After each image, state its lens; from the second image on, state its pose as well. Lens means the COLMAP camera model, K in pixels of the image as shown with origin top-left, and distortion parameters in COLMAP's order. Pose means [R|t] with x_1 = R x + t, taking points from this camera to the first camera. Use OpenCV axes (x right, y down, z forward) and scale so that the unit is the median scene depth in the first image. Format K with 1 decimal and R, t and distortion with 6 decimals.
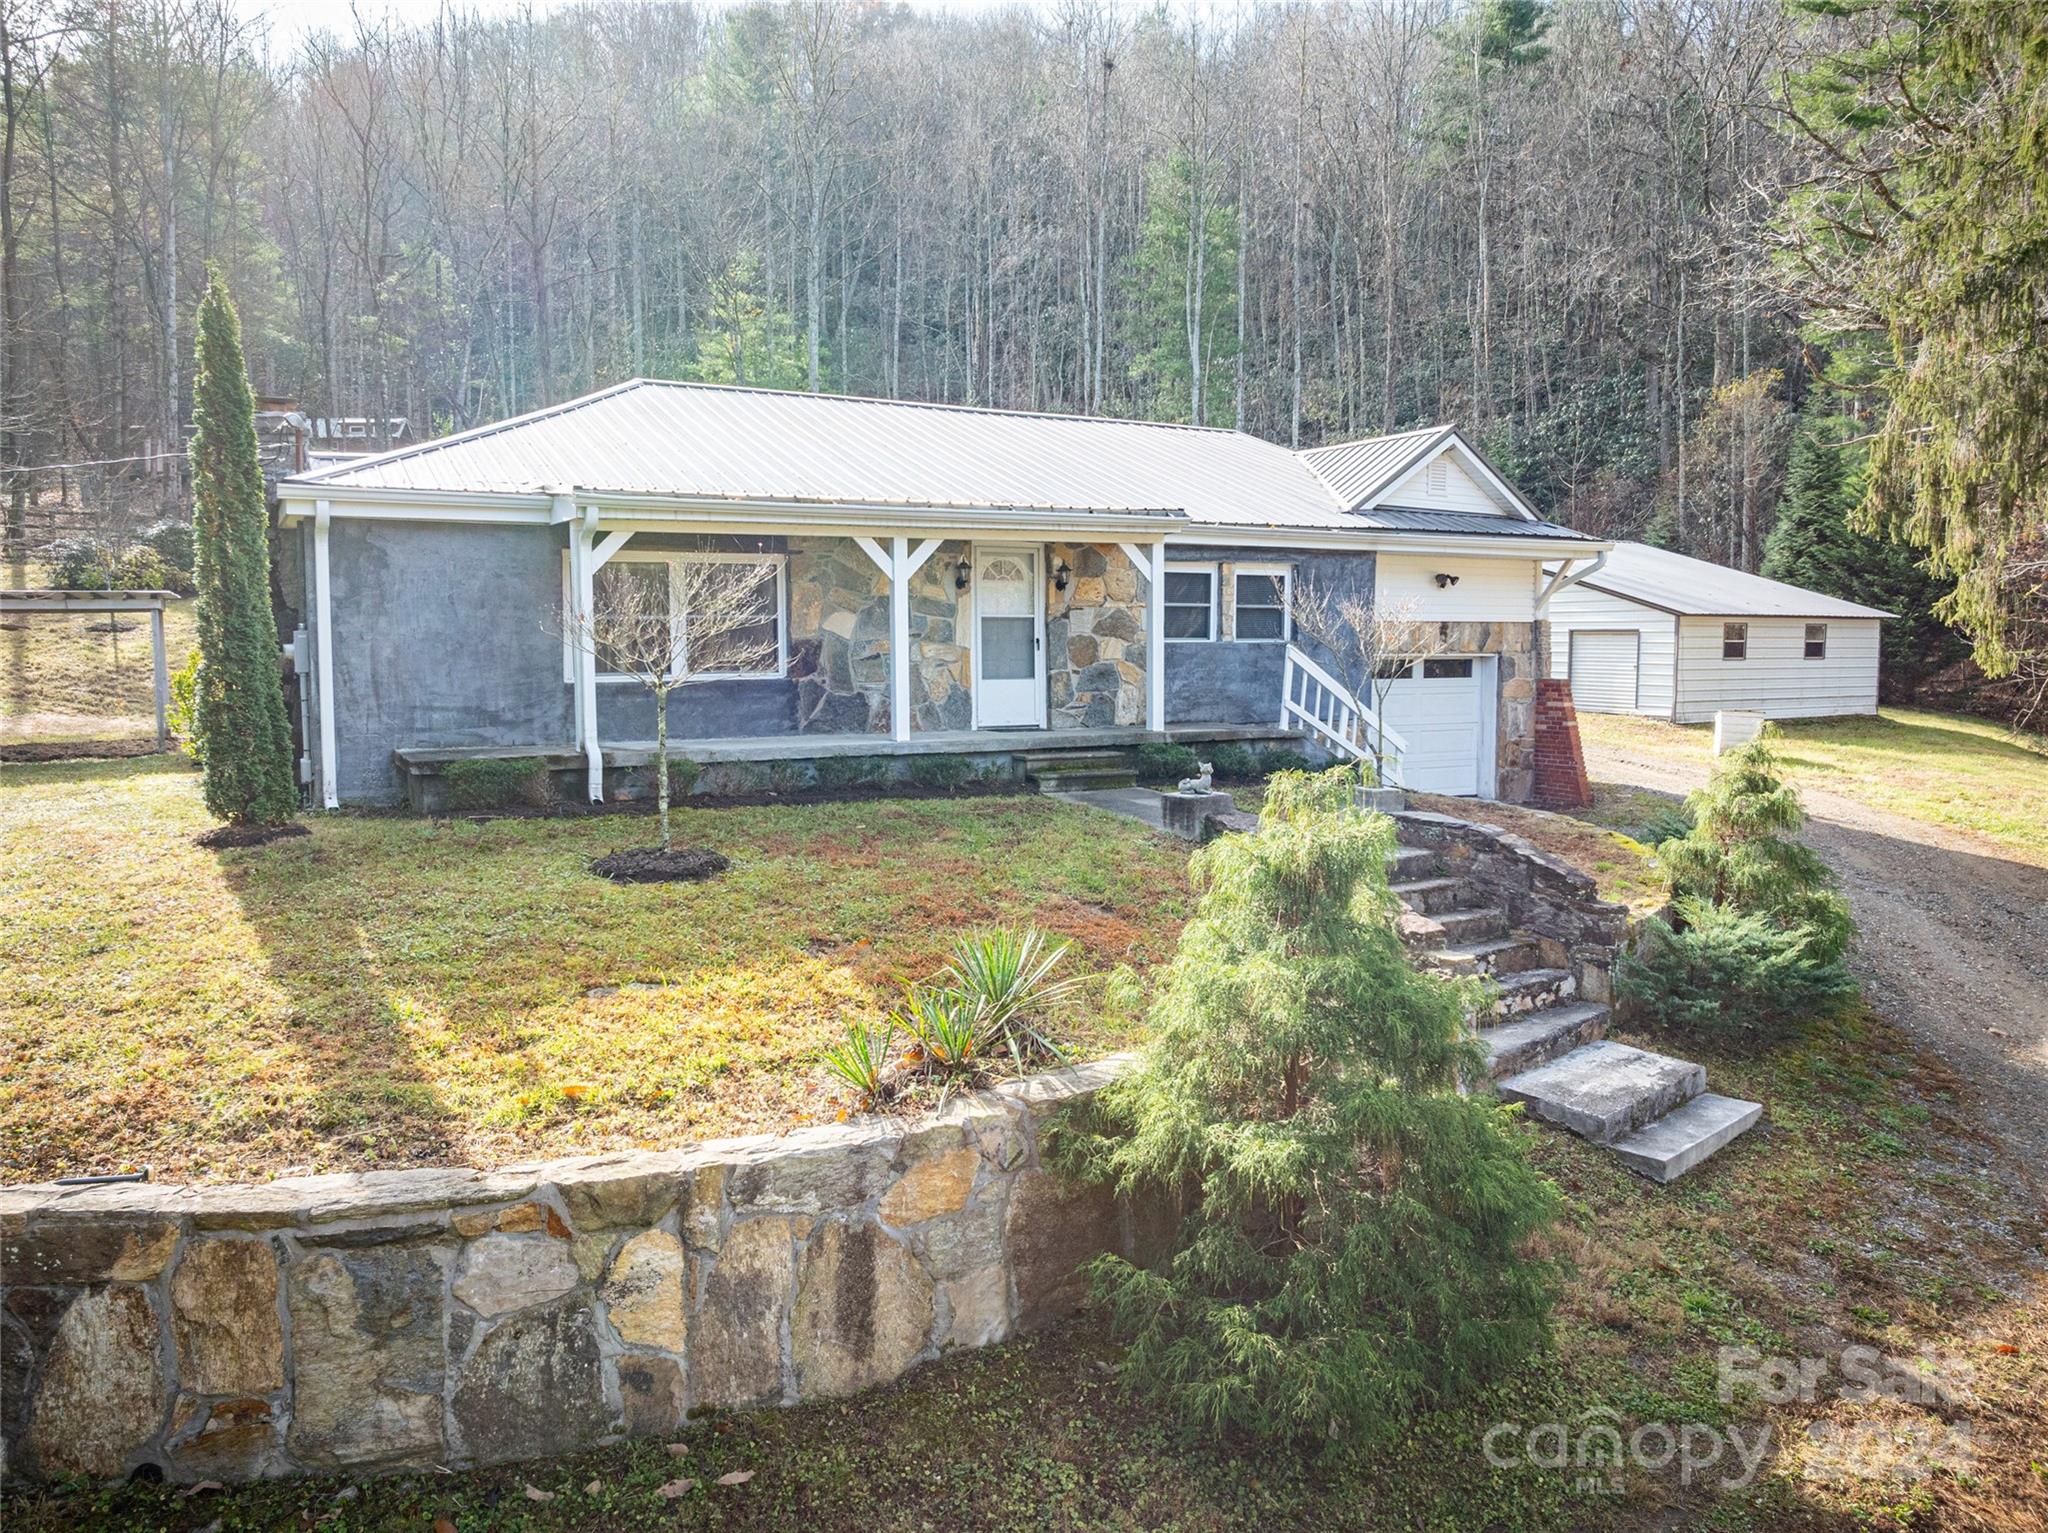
lens RADIAL K [[1445.9, 0, 1026.9], [0, 1445.9, 761.8], [0, 0, 1]] dist [-0.034219, -0.001896]
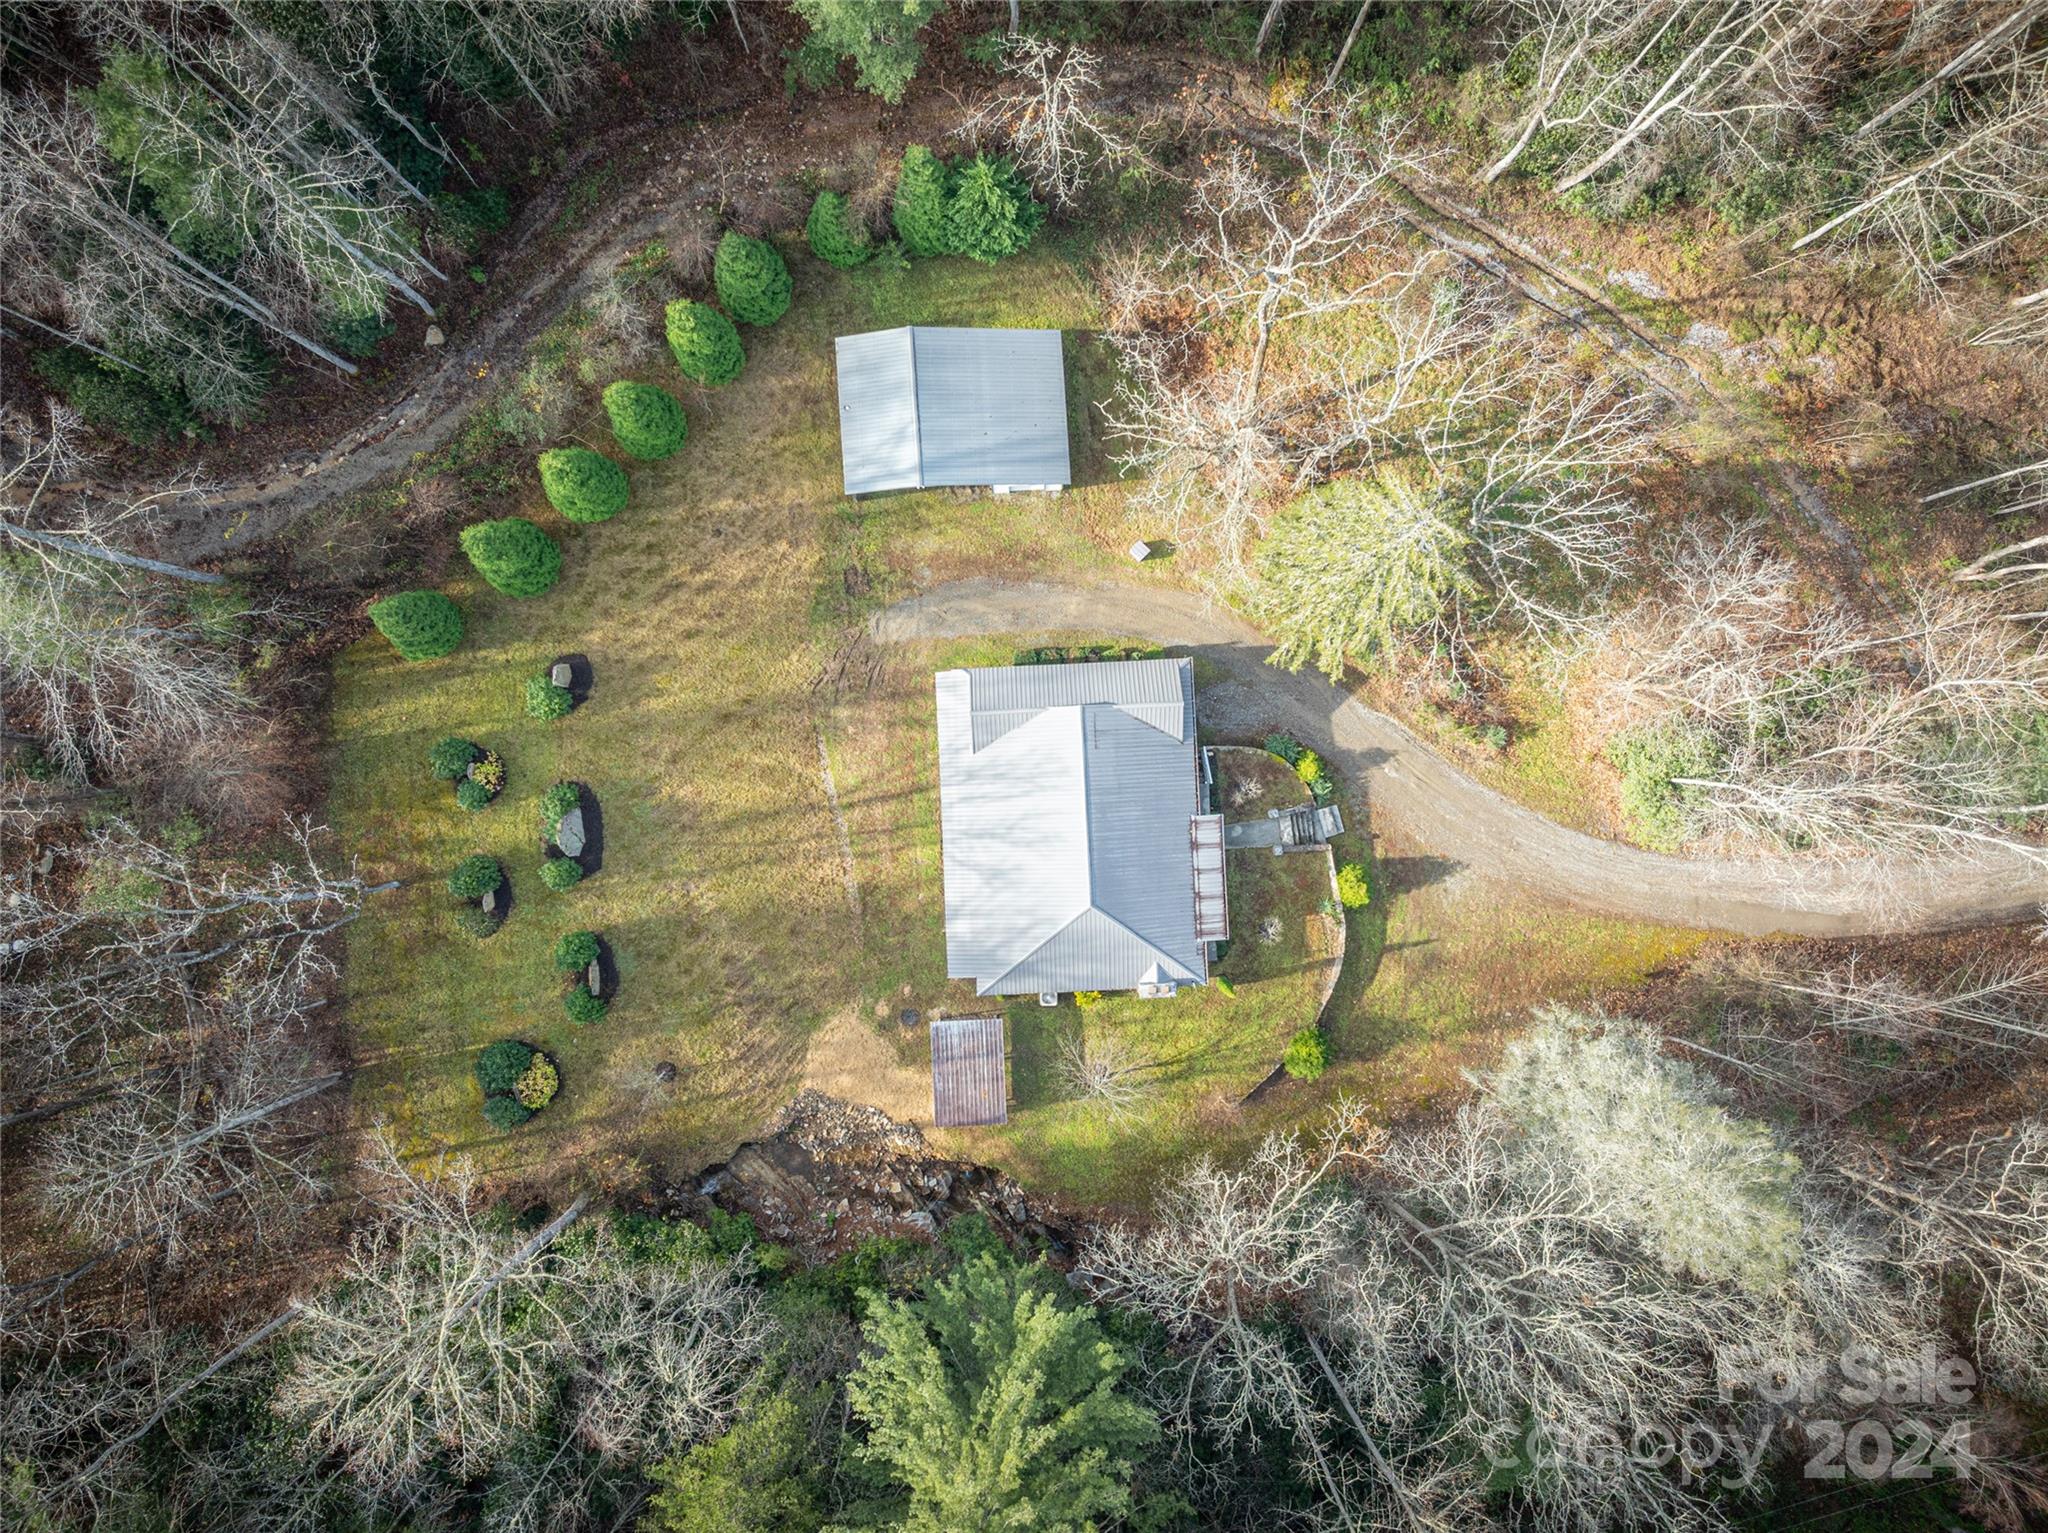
lens RADIAL K [[1445.9, 0, 1024.8], [0, 1445.9, 758.7], [0, 0, 1]] dist [-0.034219, -0.001896]
pose [[0.433753, -0.901009, 0.006320, -0.040567], [0.070697, 0.041024, 0.996654, -5.927728], [-0.898254, -0.431855, 0.081493, 1.514923]]
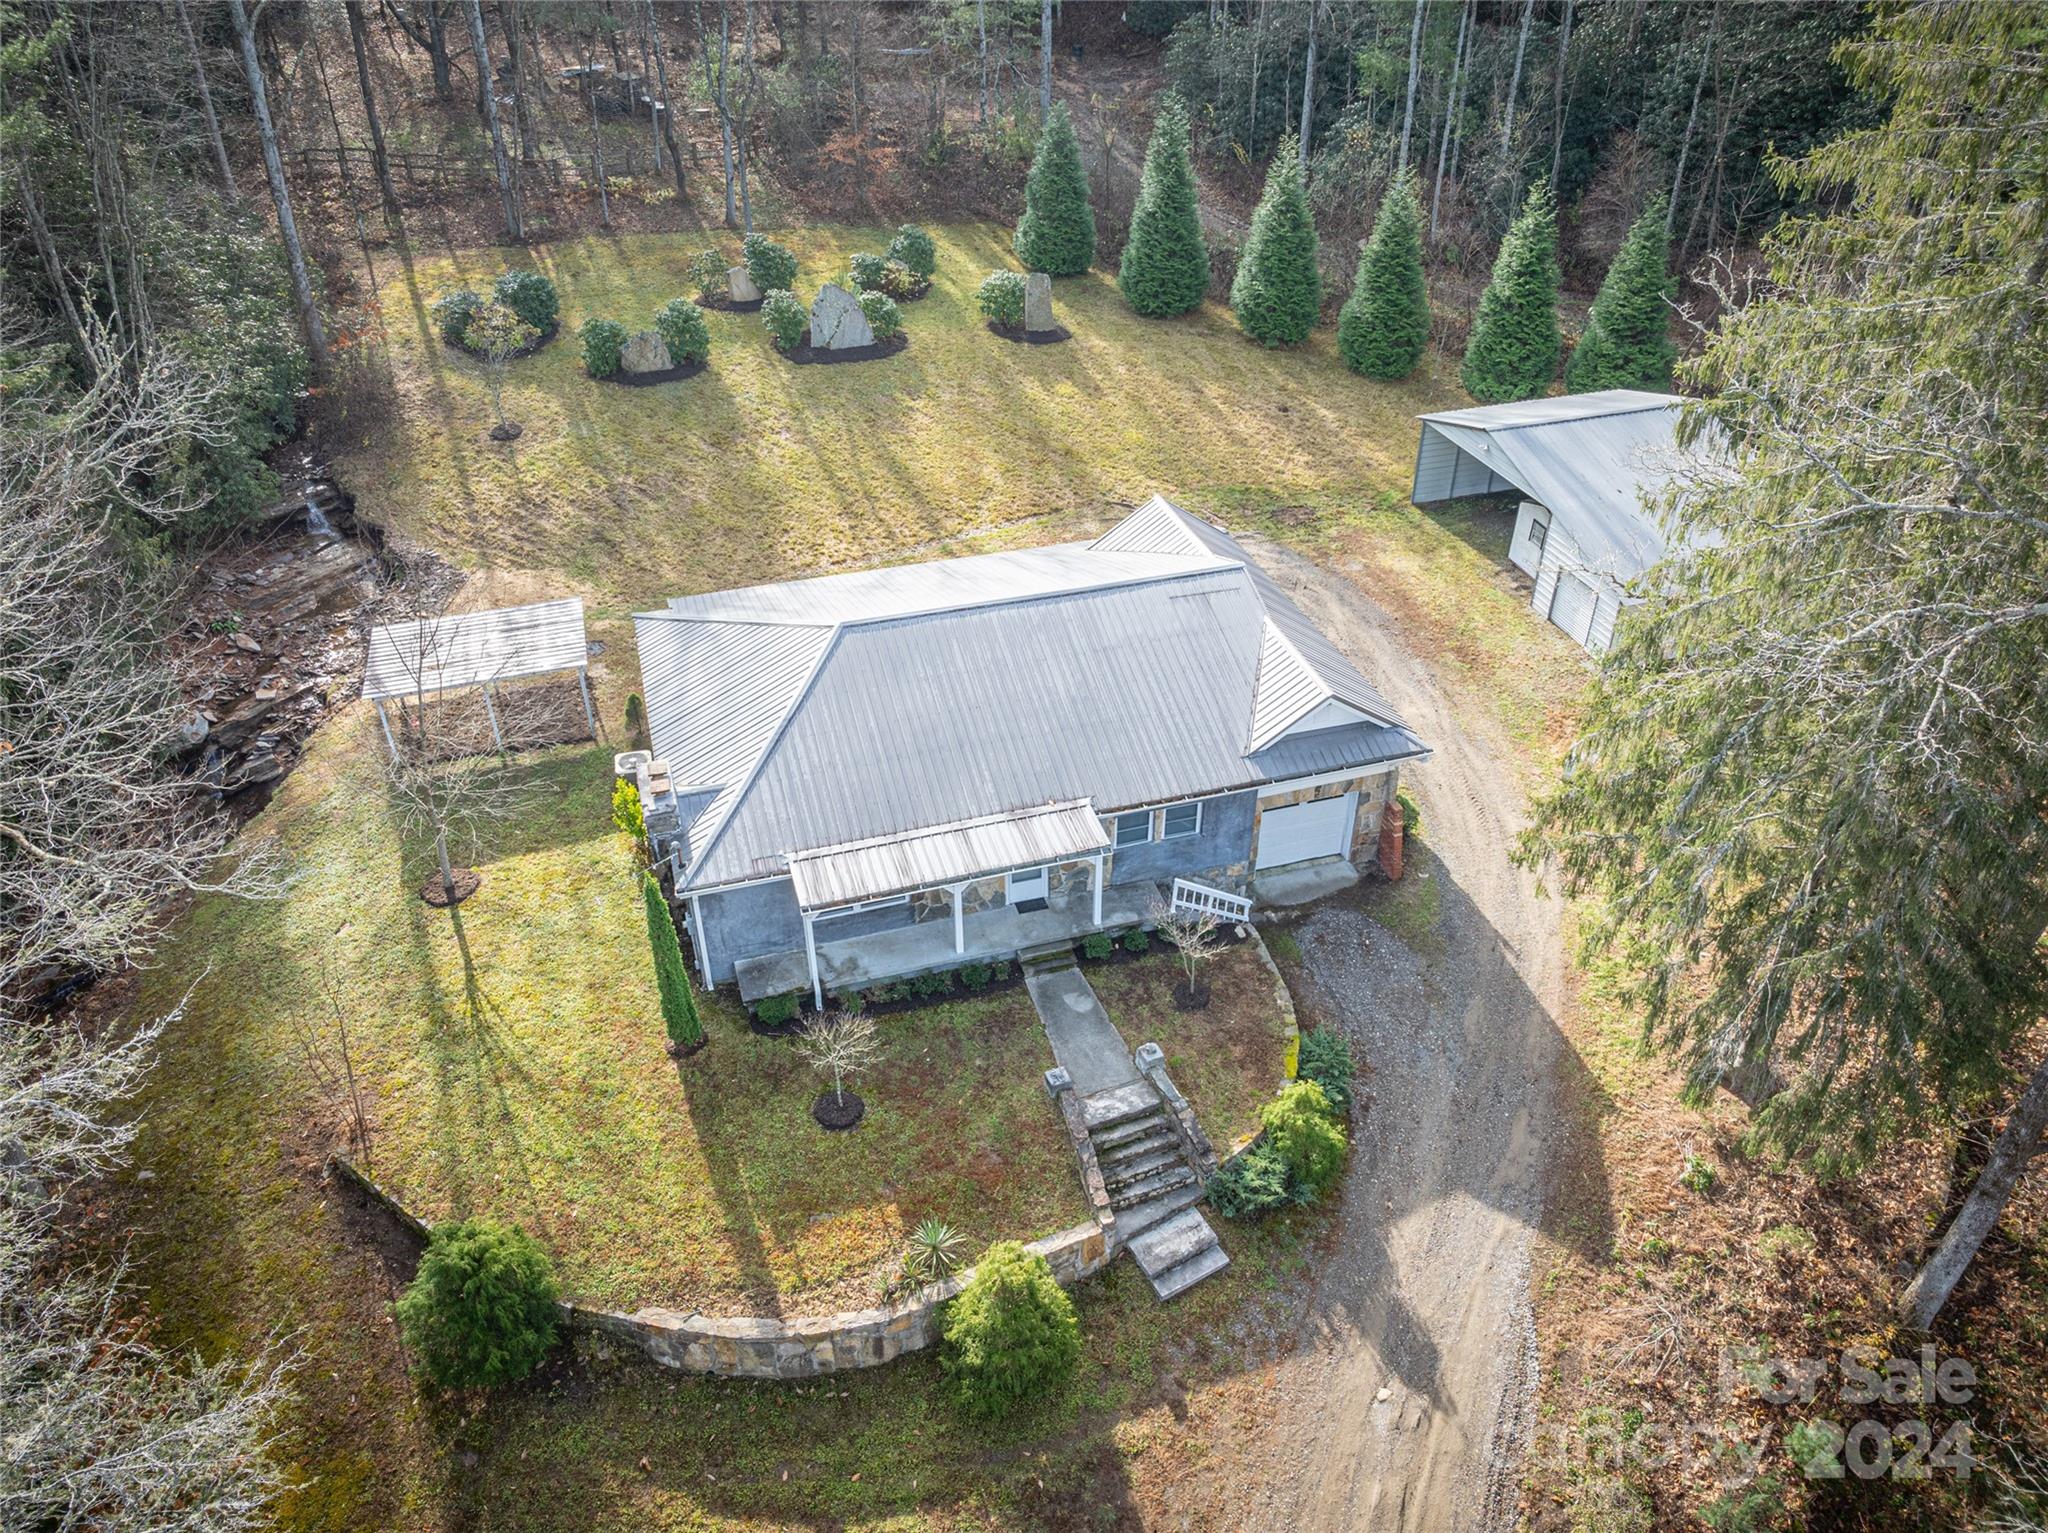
lens RADIAL K [[1445.9, 0, 1023.1], [0, 1445.9, 773.0], [0, 0, 1]] dist [-0.034219, -0.001896]
pose [[0.978727, 0.114347, -0.170346, 0.370318], [-0.011916, 0.860565, 0.509201, -1.461680], [0.204819, -0.496339, 0.843621, -0.696170]]
